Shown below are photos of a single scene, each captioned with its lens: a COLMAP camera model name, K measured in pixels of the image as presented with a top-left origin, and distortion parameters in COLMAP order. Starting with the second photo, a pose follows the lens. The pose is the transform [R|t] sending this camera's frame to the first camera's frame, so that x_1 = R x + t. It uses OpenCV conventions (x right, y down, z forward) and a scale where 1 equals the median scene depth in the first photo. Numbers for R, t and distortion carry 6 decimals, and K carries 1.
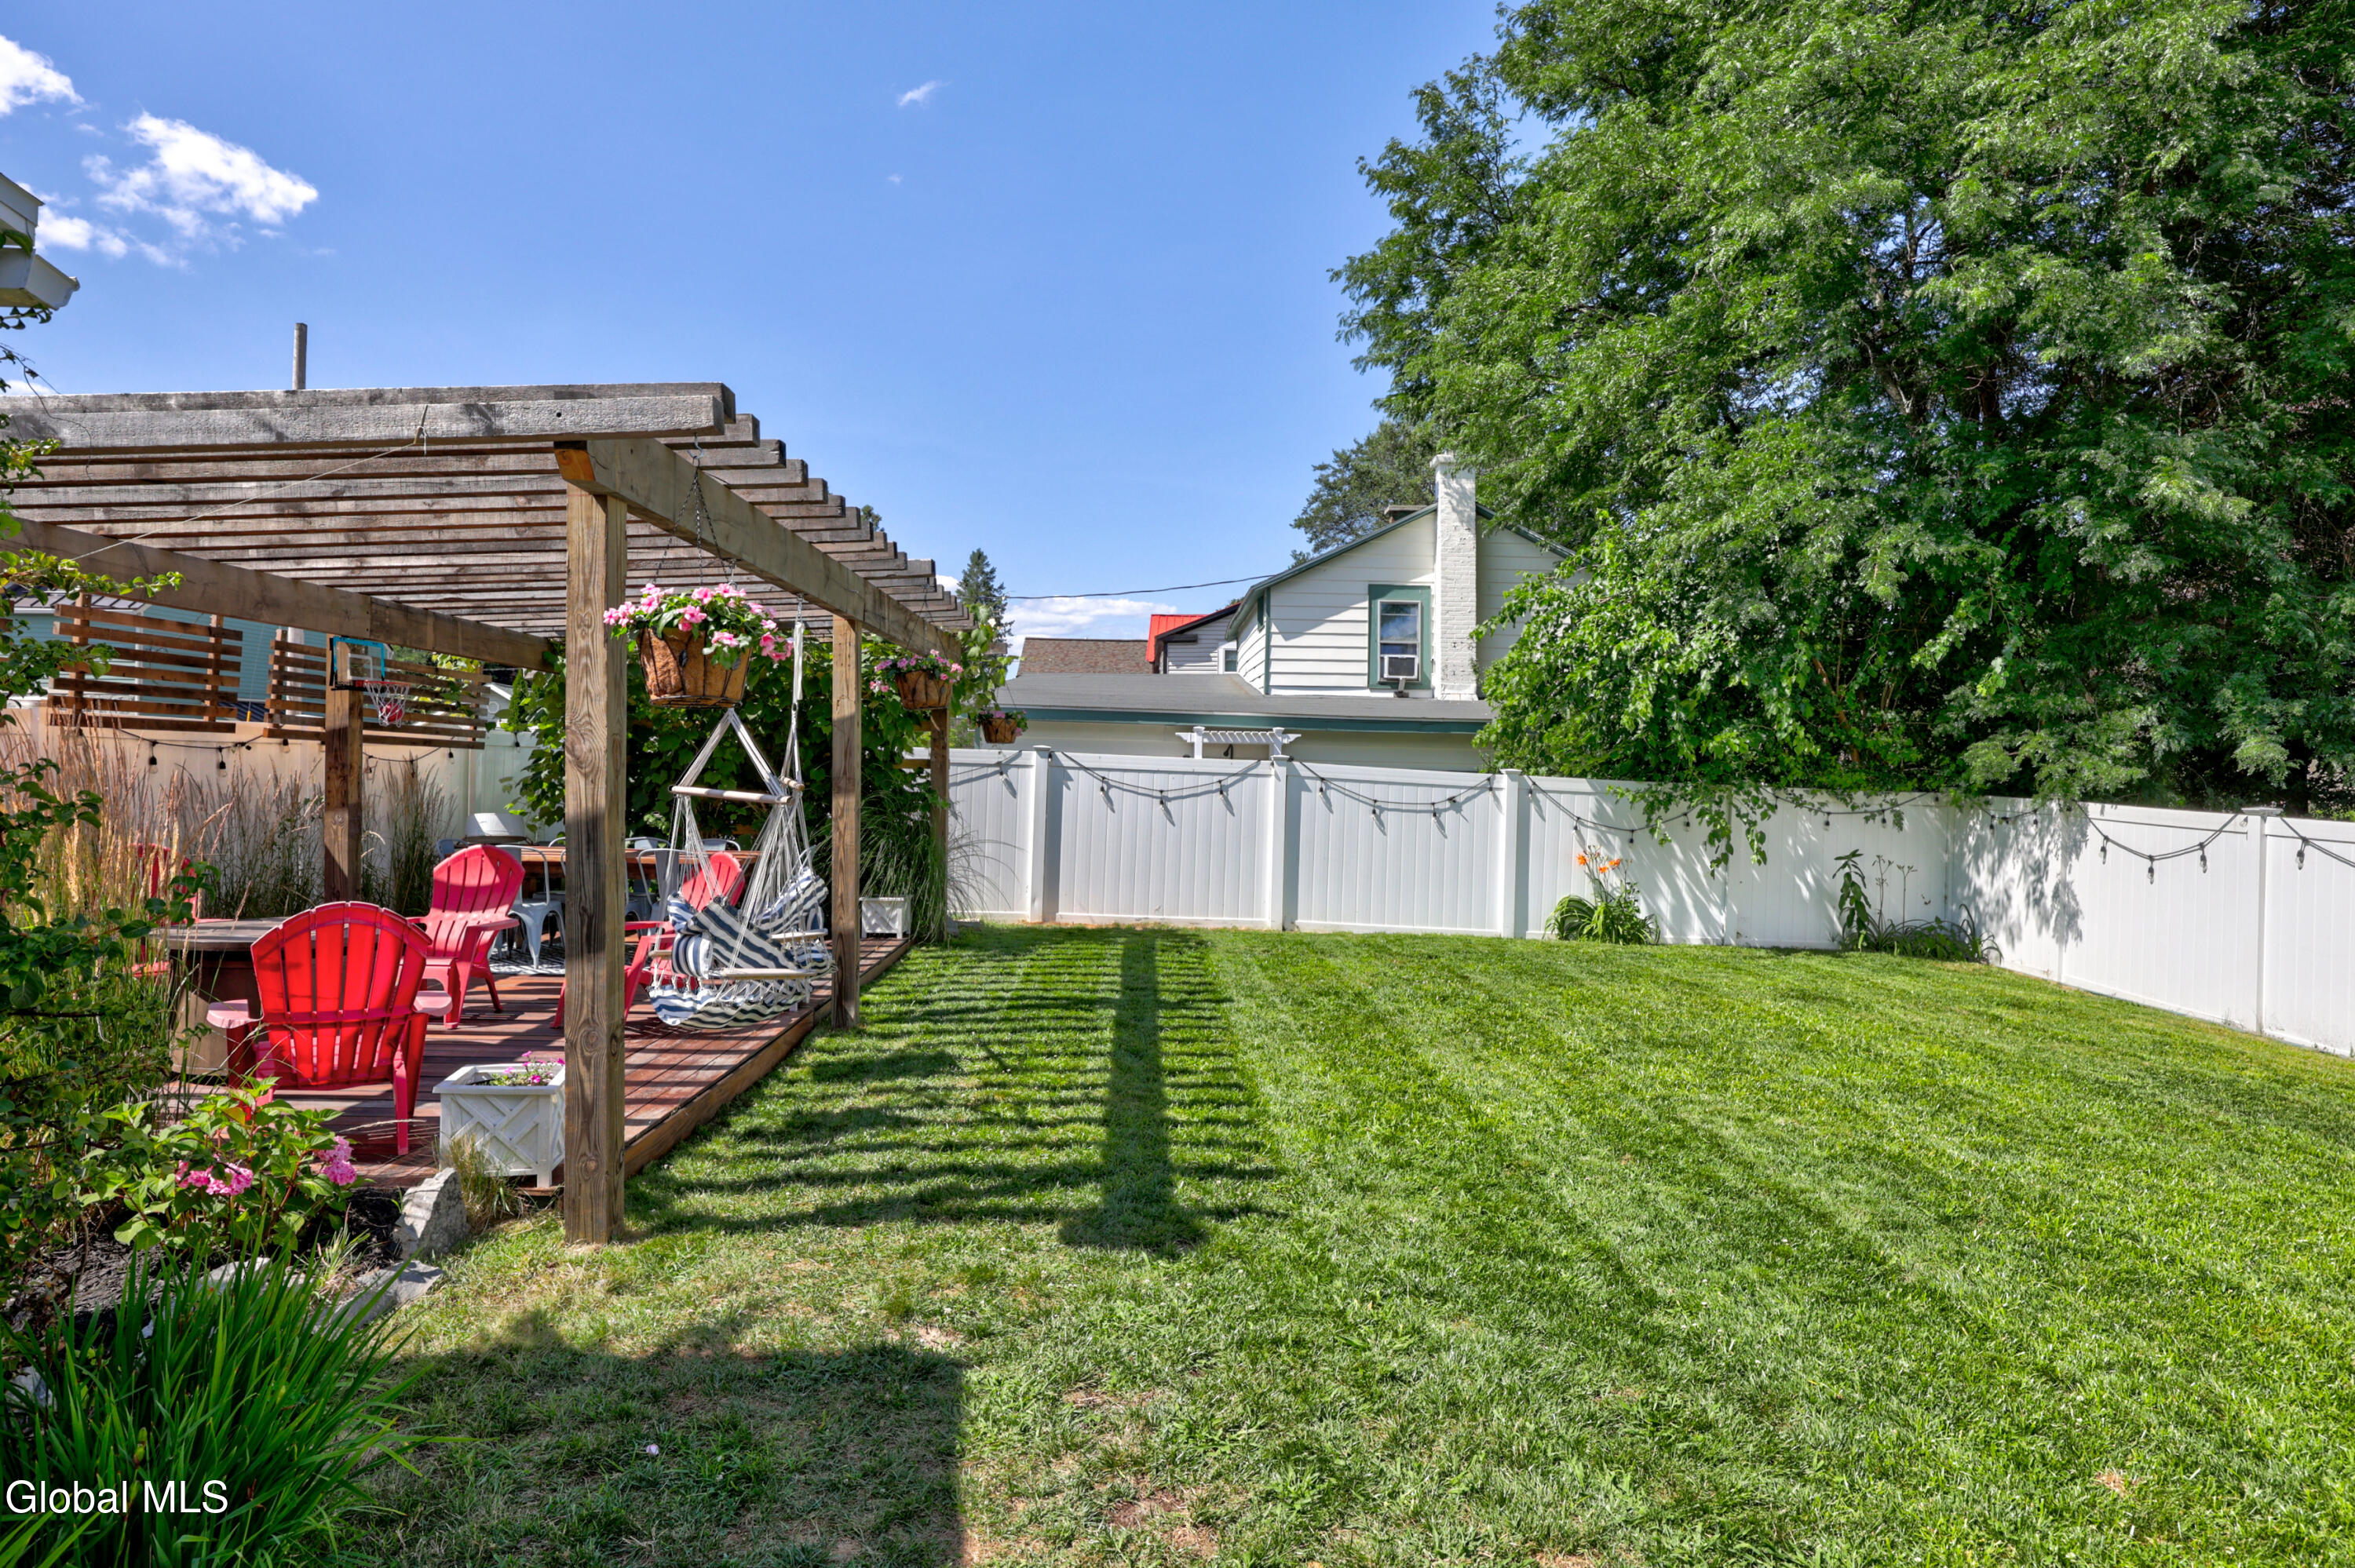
lens RADIAL K [[1395.5, 0, 1177.5], [0, 1395.5, 784.0], [0, 0, 1]] dist [-0.004063, 0.033729]
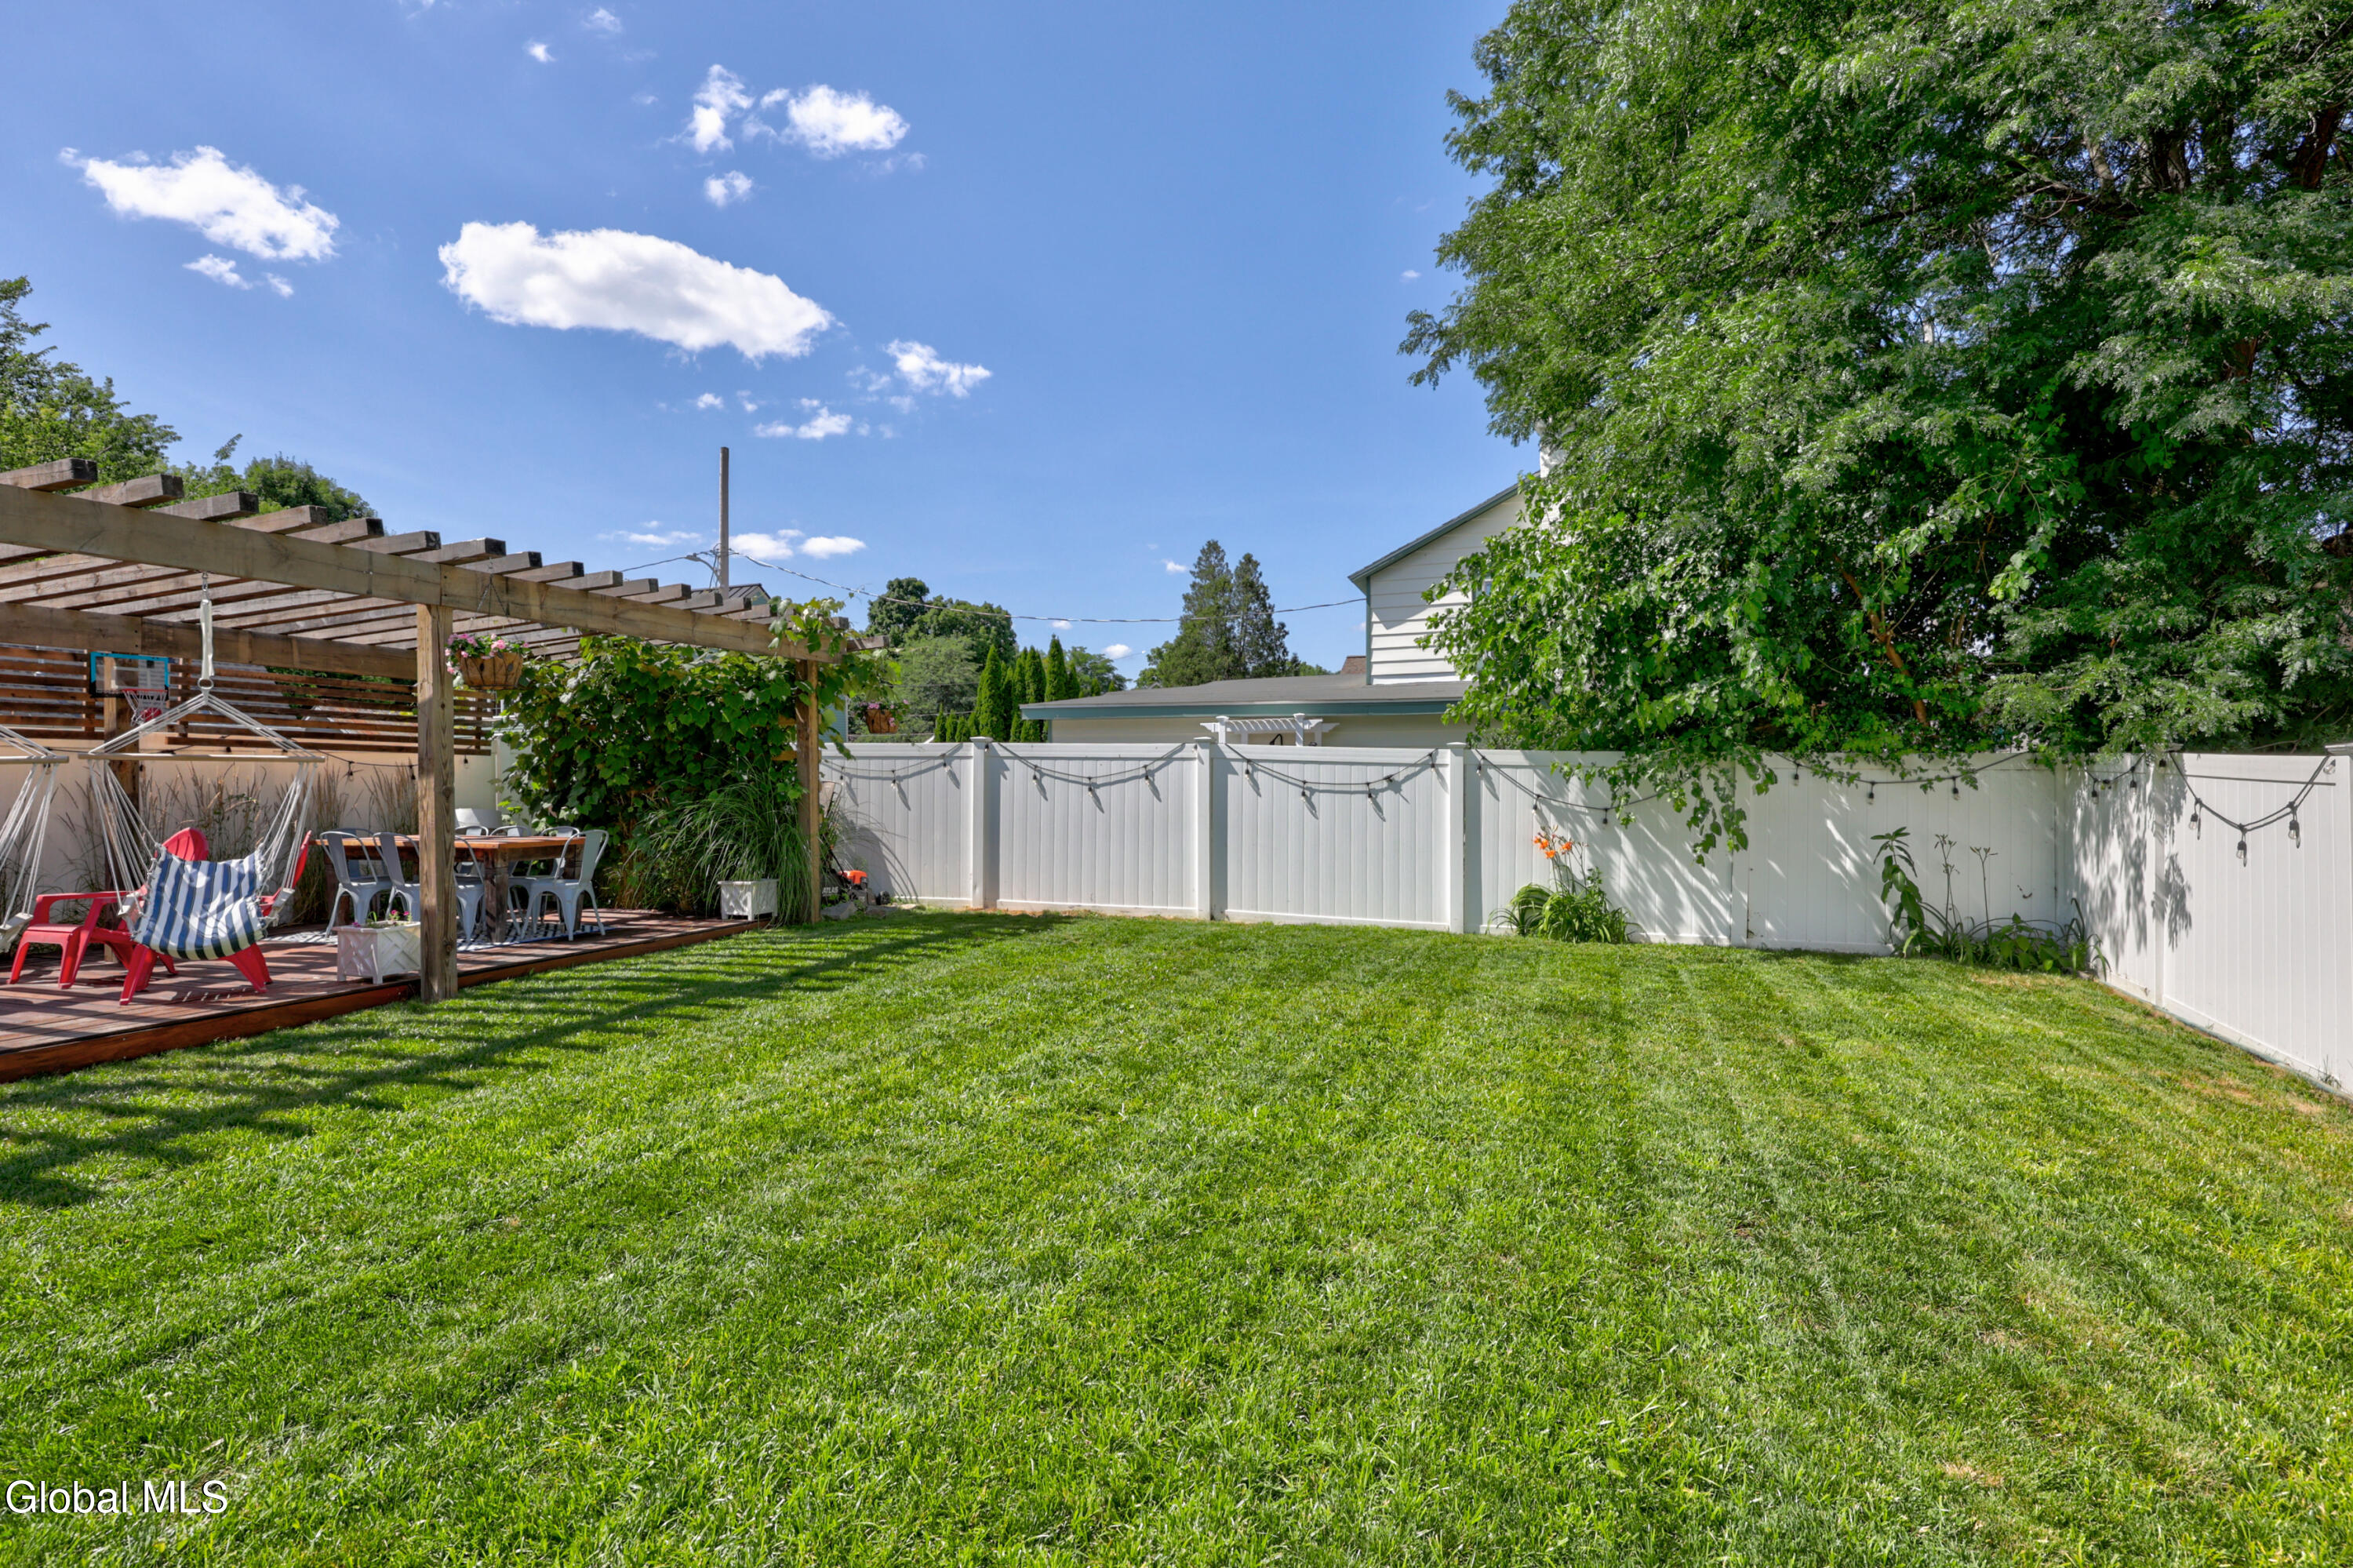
lens RADIAL K [[1215.9, 0, 1176.5], [0, 1215.9, 784.0], [0, 0, 1]] dist [0.006568, -0.000097]
pose [[0.932255, -0.026605, -0.360823, 0.356475], [0.022248, 0.999621, -0.016224, 0.024669], [0.361118, 0.007098, 0.932493, 0.215125]]
